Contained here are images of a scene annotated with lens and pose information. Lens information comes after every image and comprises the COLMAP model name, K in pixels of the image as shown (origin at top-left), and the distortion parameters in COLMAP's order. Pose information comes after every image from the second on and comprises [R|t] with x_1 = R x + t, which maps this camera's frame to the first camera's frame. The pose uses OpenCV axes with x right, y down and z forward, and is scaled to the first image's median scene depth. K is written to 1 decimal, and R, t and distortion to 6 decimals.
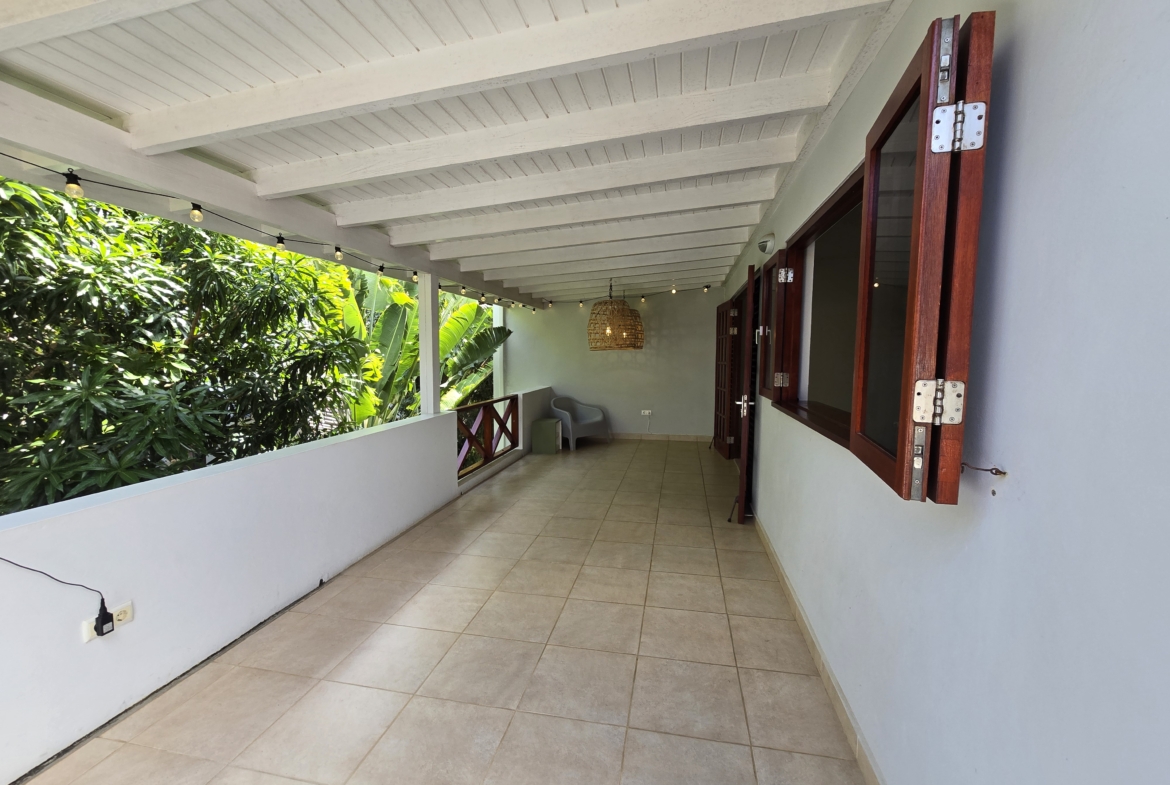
lens RADIAL K [[480.4, 0, 581.6], [0, 480.4, 390.6], [0, 0, 1]] dist [-0.000243, -0.001535]
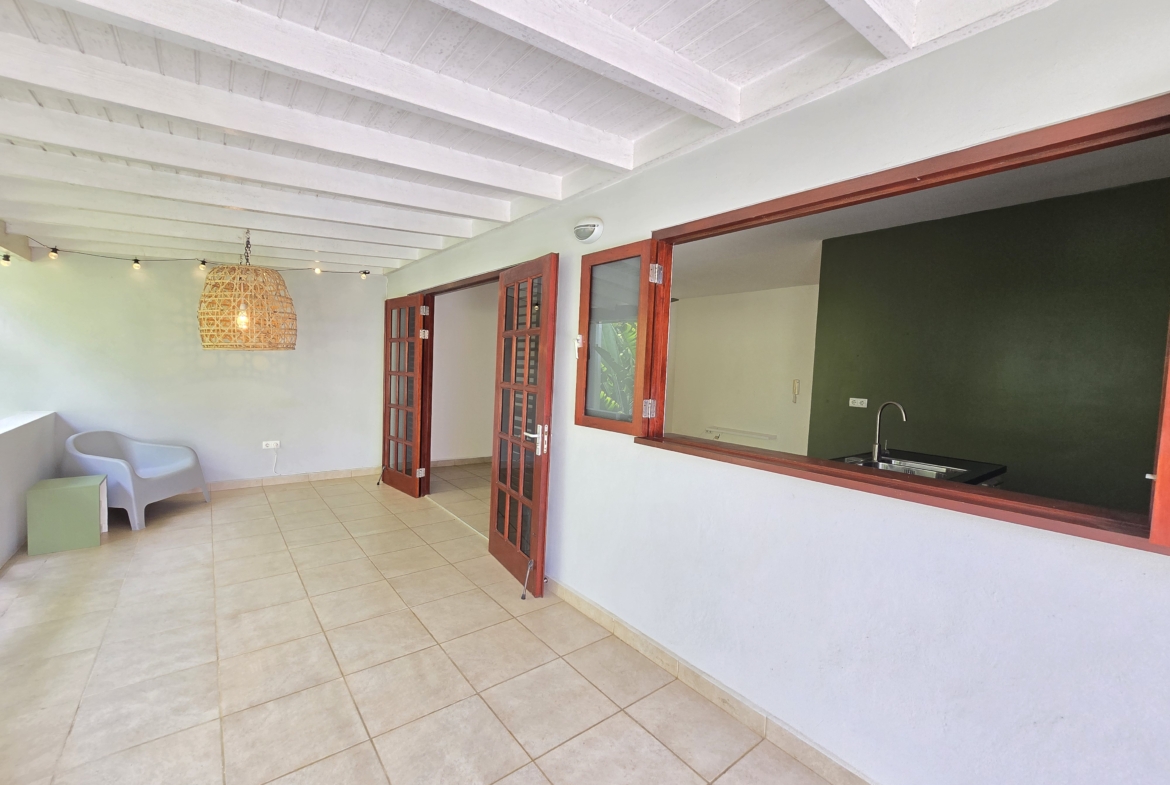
lens RADIAL K [[480.4, 0, 579.7], [0, 480.4, 390.7], [0, 0, 1]] dist [-0.000243, -0.001535]
pose [[0.645520, -0.014516, 0.763606, -0.211268], [0.019932, 0.999799, 0.002156, -0.048219], [-0.763483, 0.013828, 0.645679, 0.511598]]
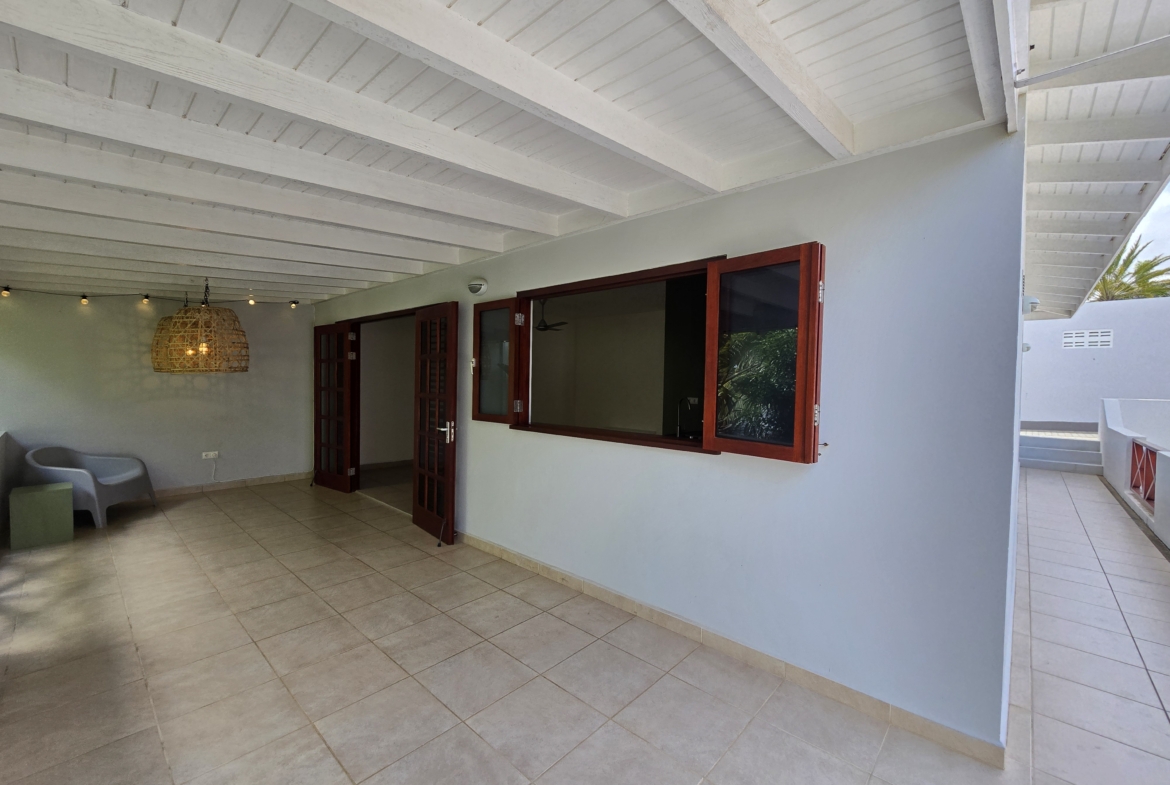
lens RADIAL K [[480.4, 0, 581.4], [0, 480.4, 390.7], [0, 0, 1]] dist [-0.000243, -0.001535]
pose [[0.515694, -0.014043, 0.856658, -0.454623], [0.052225, 0.998522, -0.015070, -0.030175], [-0.855180, 0.052511, 0.515665, 0.218608]]
